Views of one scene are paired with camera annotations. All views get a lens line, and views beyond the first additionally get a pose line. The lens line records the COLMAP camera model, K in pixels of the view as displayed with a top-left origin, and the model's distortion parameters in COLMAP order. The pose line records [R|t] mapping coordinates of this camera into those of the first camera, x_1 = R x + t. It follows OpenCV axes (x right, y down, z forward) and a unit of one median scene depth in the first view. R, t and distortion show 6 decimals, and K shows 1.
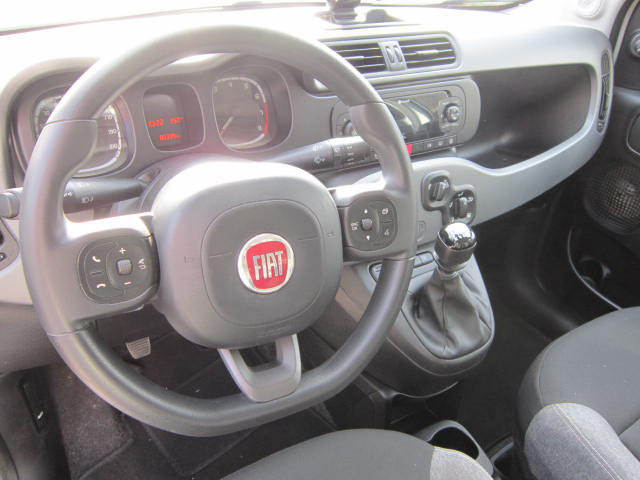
lens RADIAL K [[522.7, 0, 305.7], [0, 522.7, 240.8], [0, 0, 1]] dist [-0.074962, 0.002699]
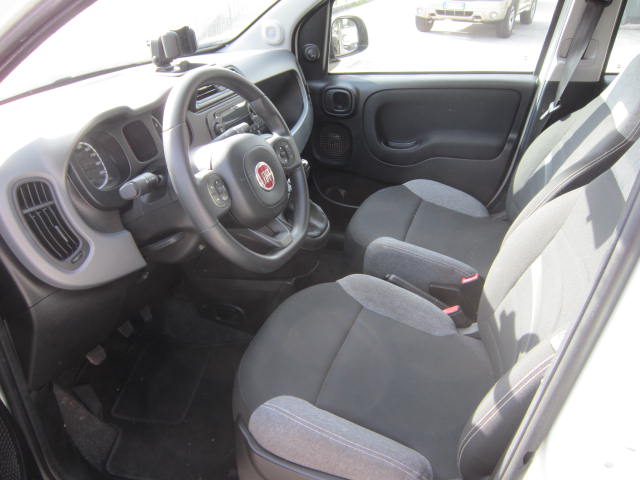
lens RADIAL K [[522.7, 0, 305.7], [0, 522.7, 240.8], [0, 0, 1]] dist [-0.074962, 0.002699]
pose [[0.770318, -0.358055, 0.527643, -0.639335], [0.400929, 0.915407, 0.035864, 0.150995], [-0.495849, 0.183921, 0.848709, -0.439796]]
